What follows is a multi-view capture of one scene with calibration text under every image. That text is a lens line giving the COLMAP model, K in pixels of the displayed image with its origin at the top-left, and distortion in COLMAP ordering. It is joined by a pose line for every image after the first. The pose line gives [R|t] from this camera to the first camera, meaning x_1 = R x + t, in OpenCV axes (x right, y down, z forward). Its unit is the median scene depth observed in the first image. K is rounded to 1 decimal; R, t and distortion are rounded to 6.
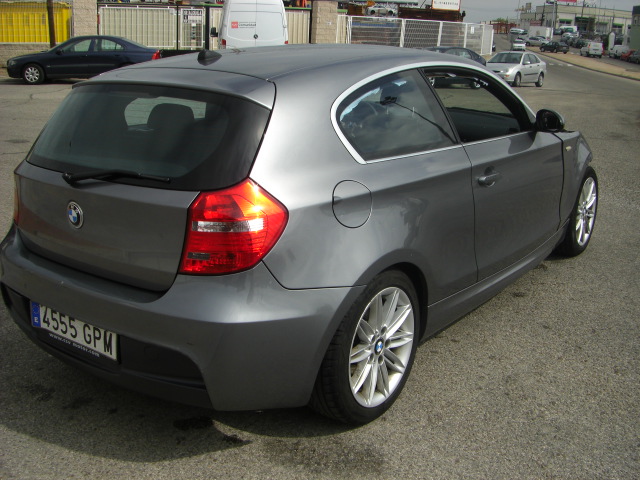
lens RADIAL K [[717.5, 0, 320.0], [0, 717.5, 240.0], [0, 0, 1]] dist [-0.177412, 0.175439]
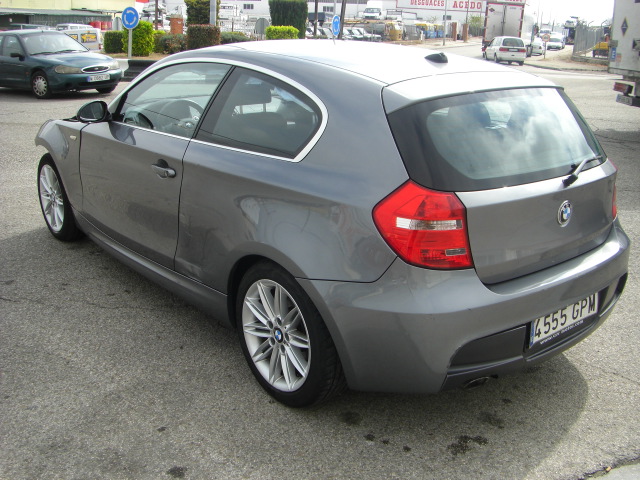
lens RADIAL K [[717.5, 0, 320.0], [0, 717.5, 240.0], [0, 0, 1]] dist [-0.177412, 0.175439]
pose [[0.236427, -0.303552, 0.923016, -1.433749], [0.259127, 0.935242, 0.241198, -0.350430], [-0.936459, 0.182153, 0.299775, 1.027406]]
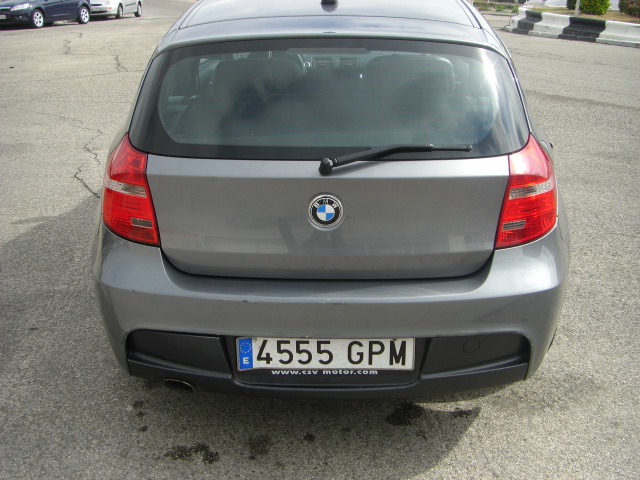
lens RADIAL K [[717.5, 0, 320.0], [0, 717.5, 240.0], [0, 0, 1]] dist [-0.177412, 0.175439]
pose [[0.818185, -0.219219, 0.531523, -0.773662], [0.167922, 0.975263, 0.143748, -0.117957], [-0.549887, -0.028358, 0.834758, 0.340769]]
